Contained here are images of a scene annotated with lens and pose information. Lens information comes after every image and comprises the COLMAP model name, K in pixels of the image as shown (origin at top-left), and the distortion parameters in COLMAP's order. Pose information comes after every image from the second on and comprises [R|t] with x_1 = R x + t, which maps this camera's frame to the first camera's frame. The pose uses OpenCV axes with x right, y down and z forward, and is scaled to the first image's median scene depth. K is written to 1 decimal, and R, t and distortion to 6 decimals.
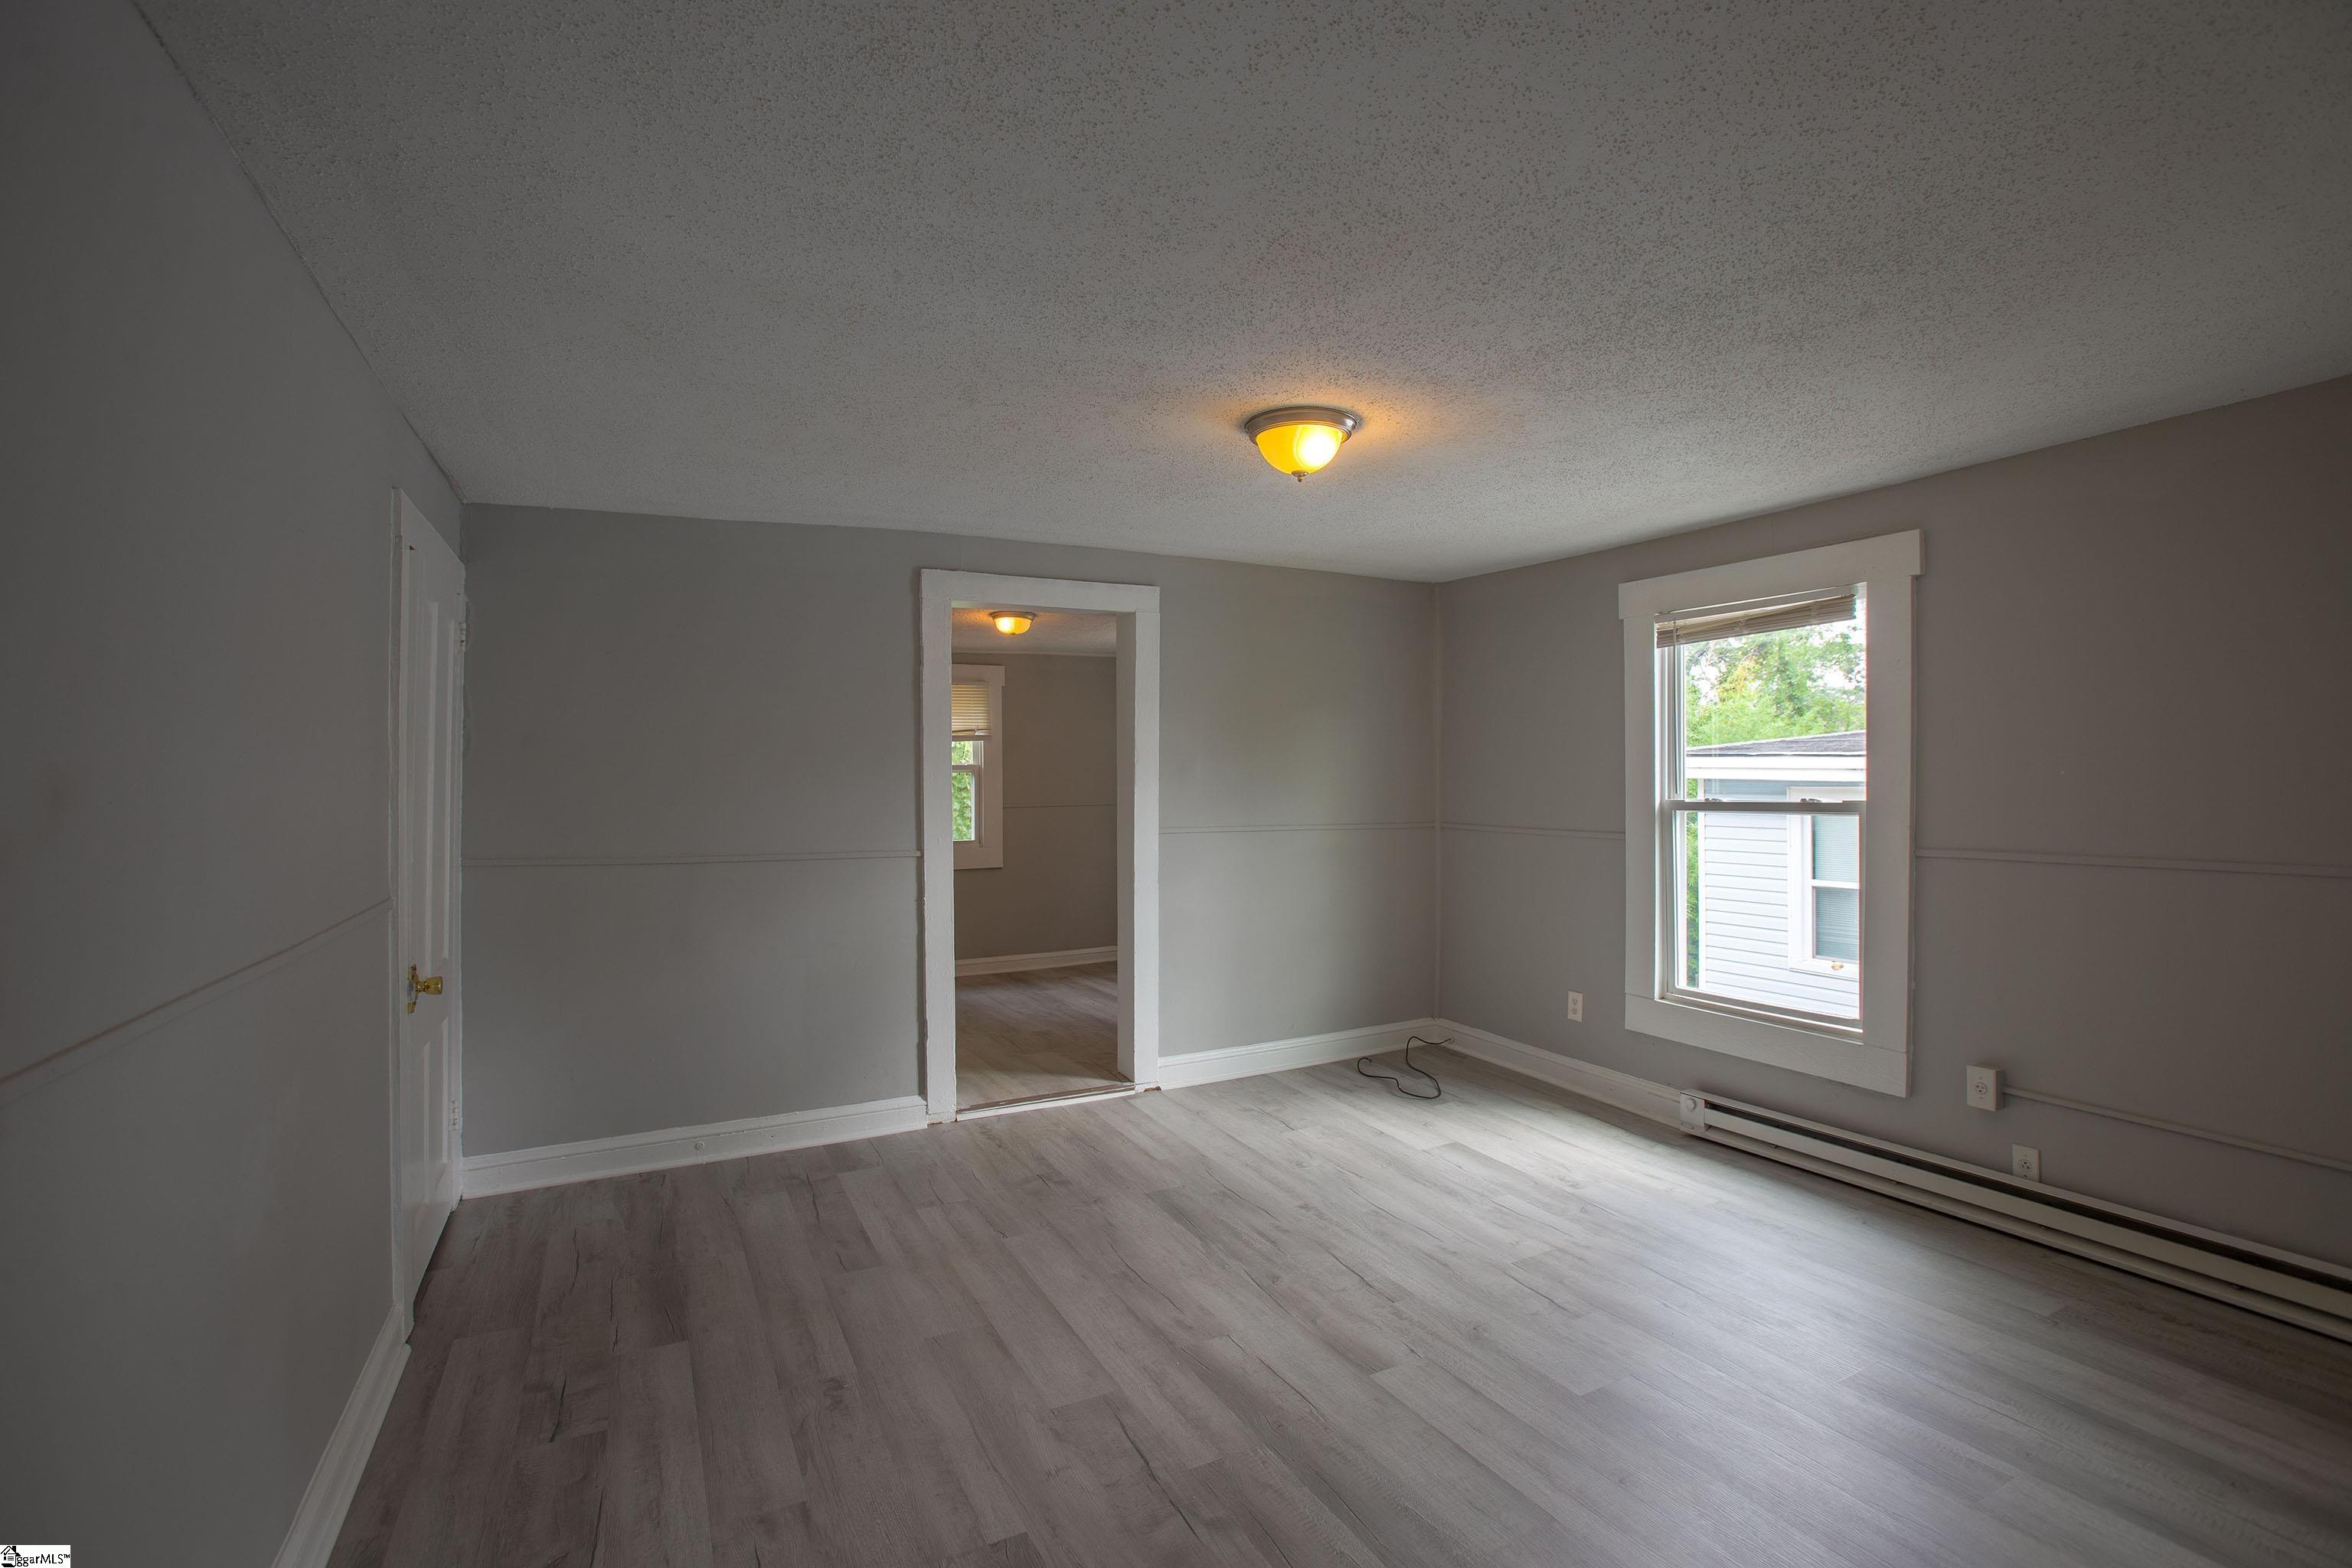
lens RADIAL K [[1079.8, 0, 1177.7], [0, 1079.8, 783.4], [0, 0, 1]] dist [-0.029161, 0.000799]
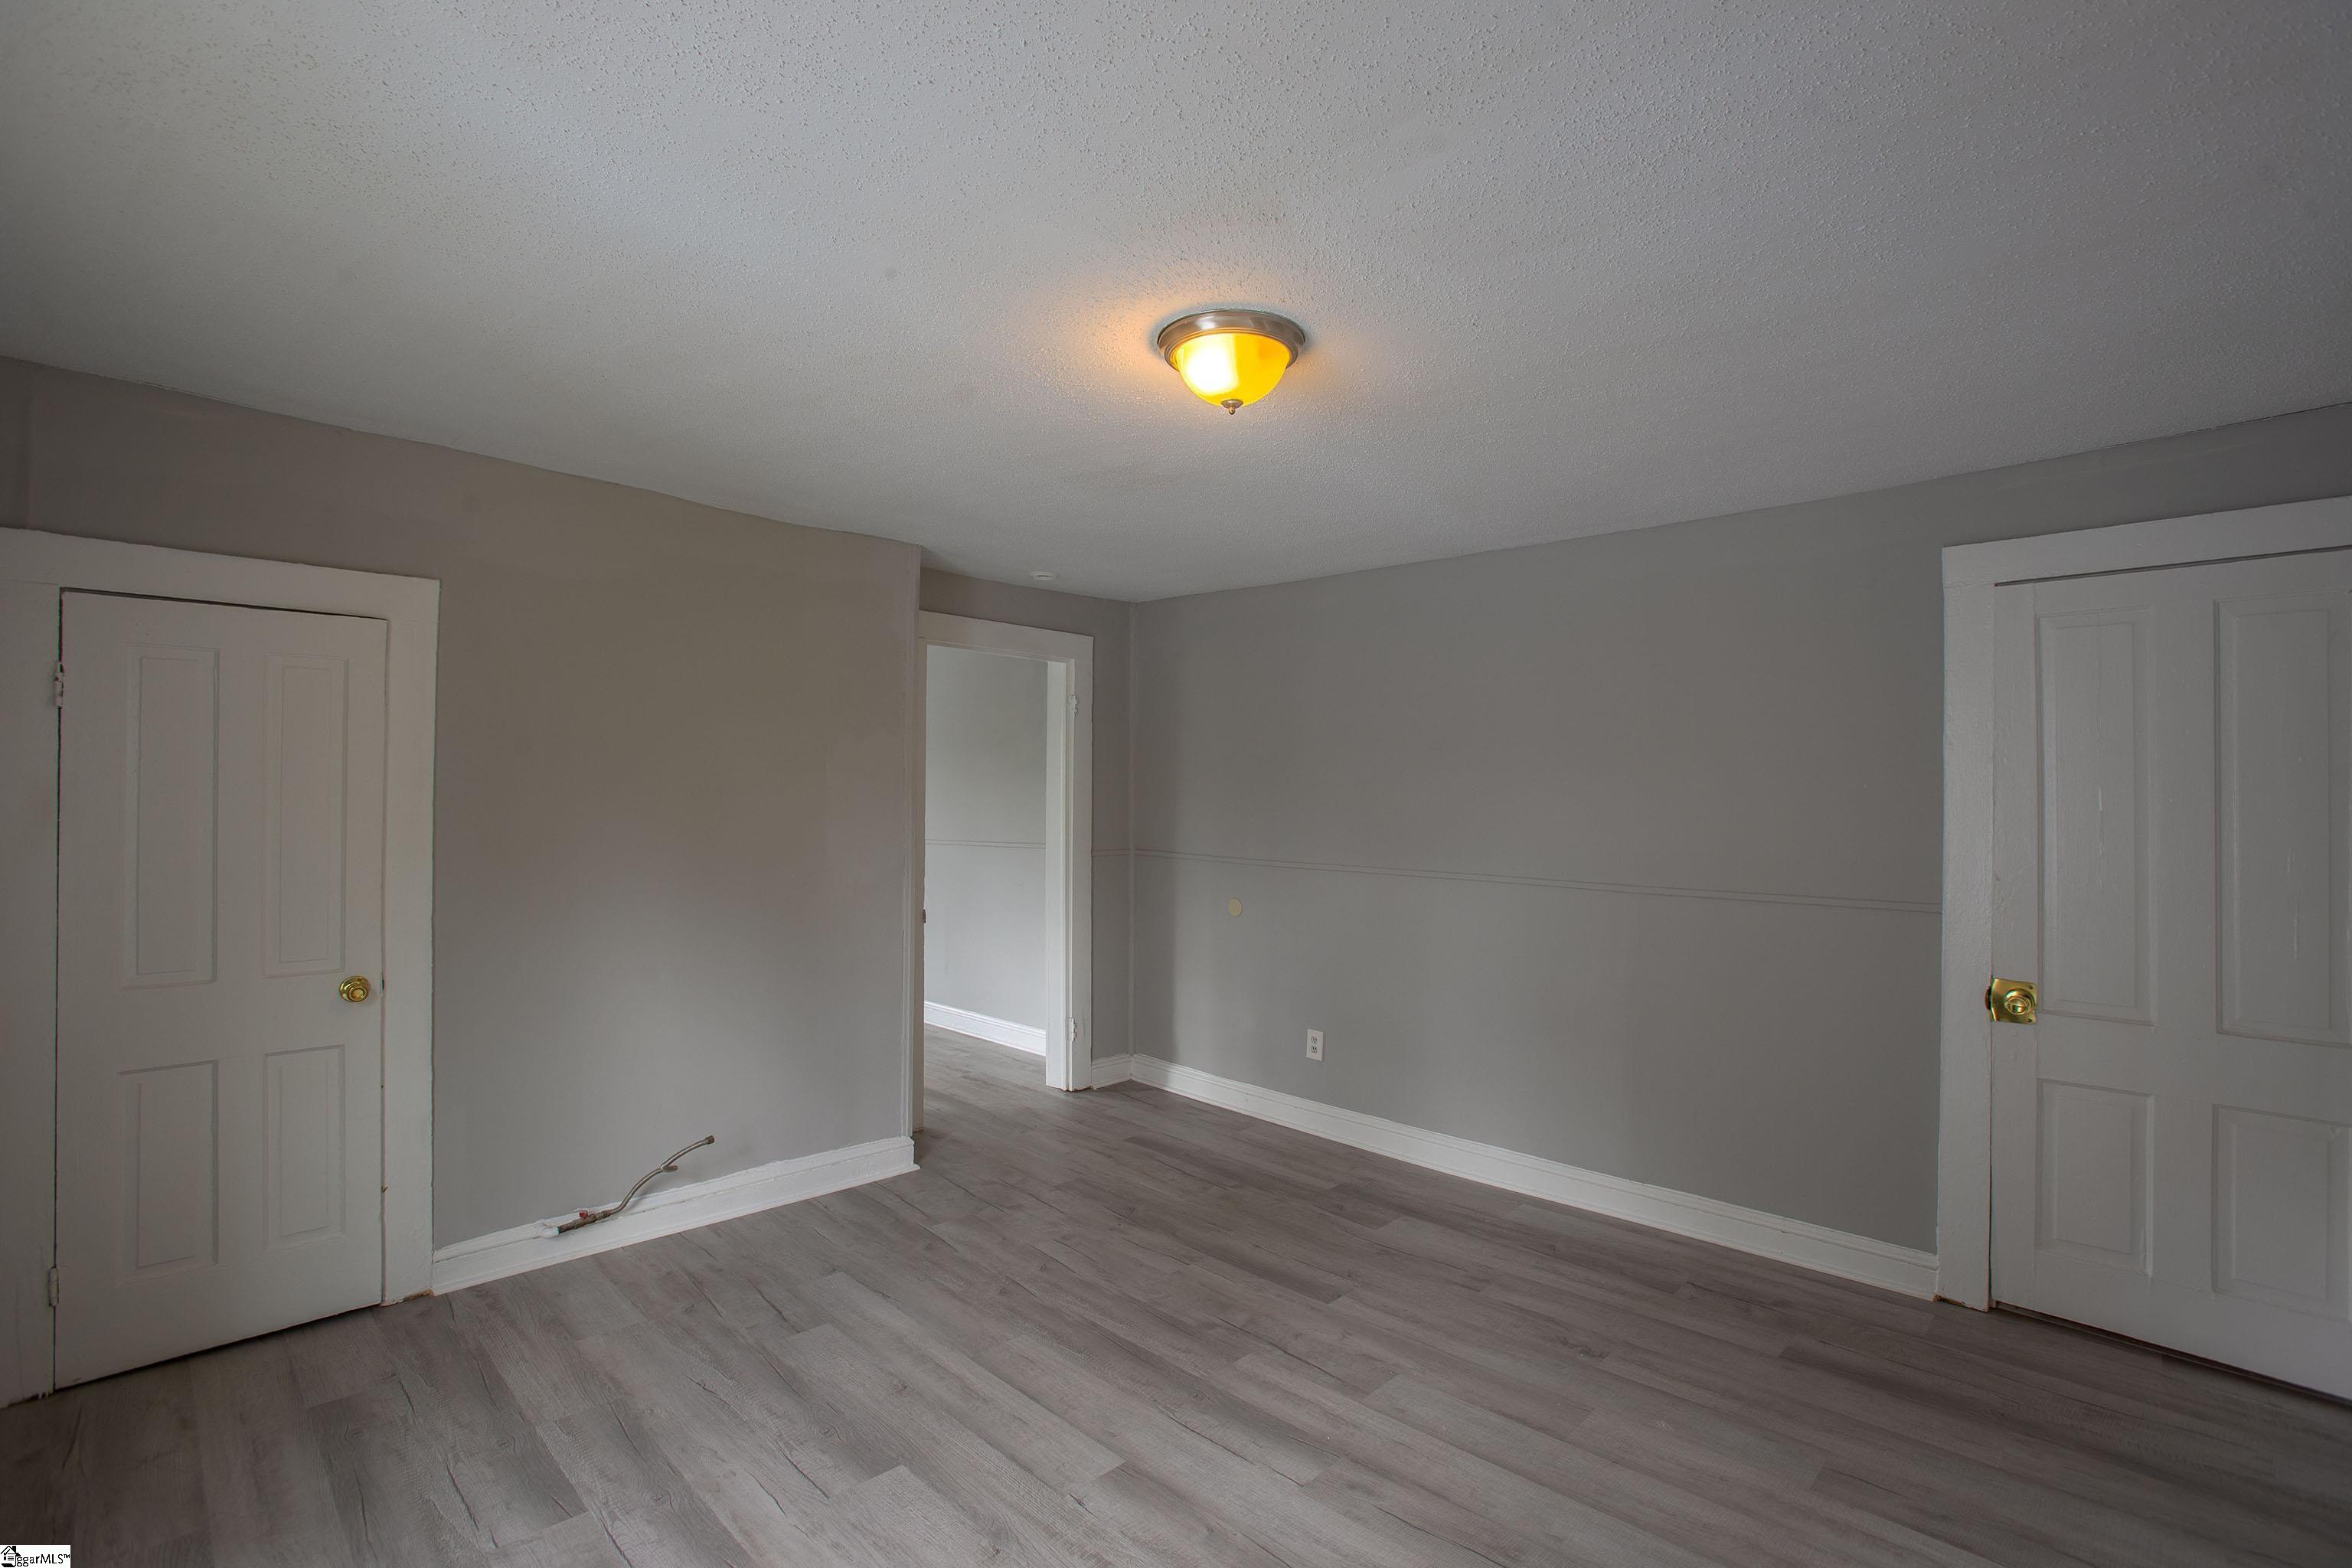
lens RADIAL K [[1079.8, 0, 1175.2], [0, 1079.8, 791.2], [0, 0, 1]] dist [-0.029161, 0.000799]
pose [[-0.950584, -0.000817, -0.310465, 0.435871], [0.000180, 0.999995, -0.003182, -0.012481], [0.310466, -0.003081, -0.950579, 1.944150]]
